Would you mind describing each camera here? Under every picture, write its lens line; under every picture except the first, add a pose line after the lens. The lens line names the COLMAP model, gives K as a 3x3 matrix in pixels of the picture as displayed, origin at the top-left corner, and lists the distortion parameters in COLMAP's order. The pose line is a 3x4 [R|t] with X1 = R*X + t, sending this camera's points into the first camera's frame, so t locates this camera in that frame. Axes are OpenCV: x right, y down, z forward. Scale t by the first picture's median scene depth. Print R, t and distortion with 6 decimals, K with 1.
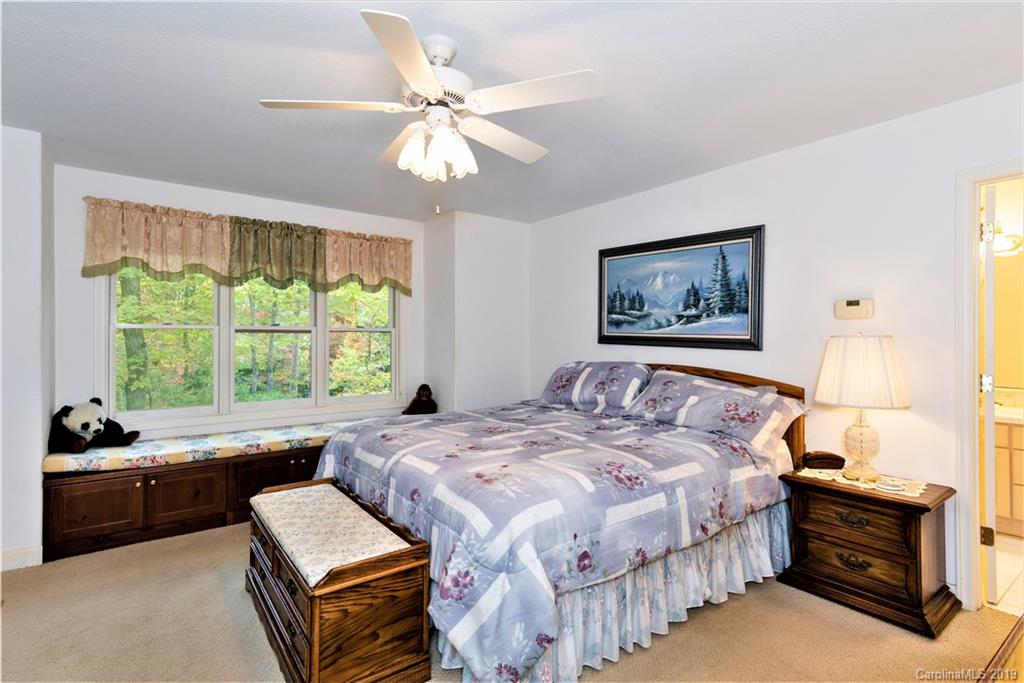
lens RADIAL K [[510.6, 0, 513.8], [0, 510.6, 340.0], [0, 0, 1]] dist [0.014851, 0.000573]
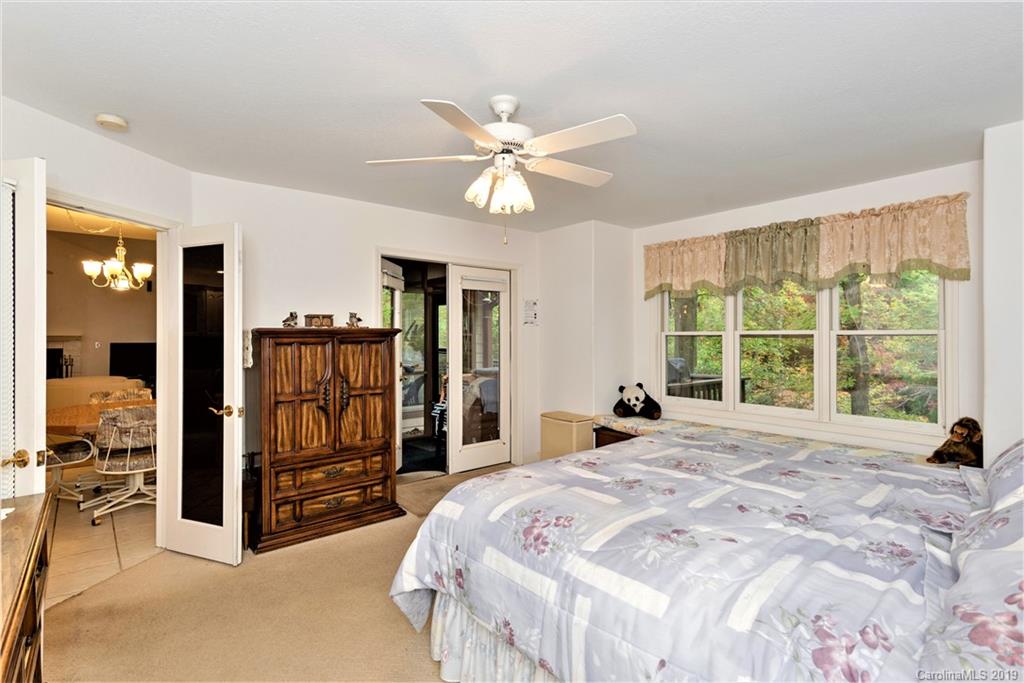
lens RADIAL K [[510.6, 0, 514.0], [0, 510.6, 336.6], [0, 0, 1]] dist [0.014851, 0.000573]
pose [[0.039379, 0.000019, -0.999224, 0.552418], [-0.001490, 0.999999, -0.000039, -0.017024], [0.999223, 0.001491, 0.039379, 0.520516]]
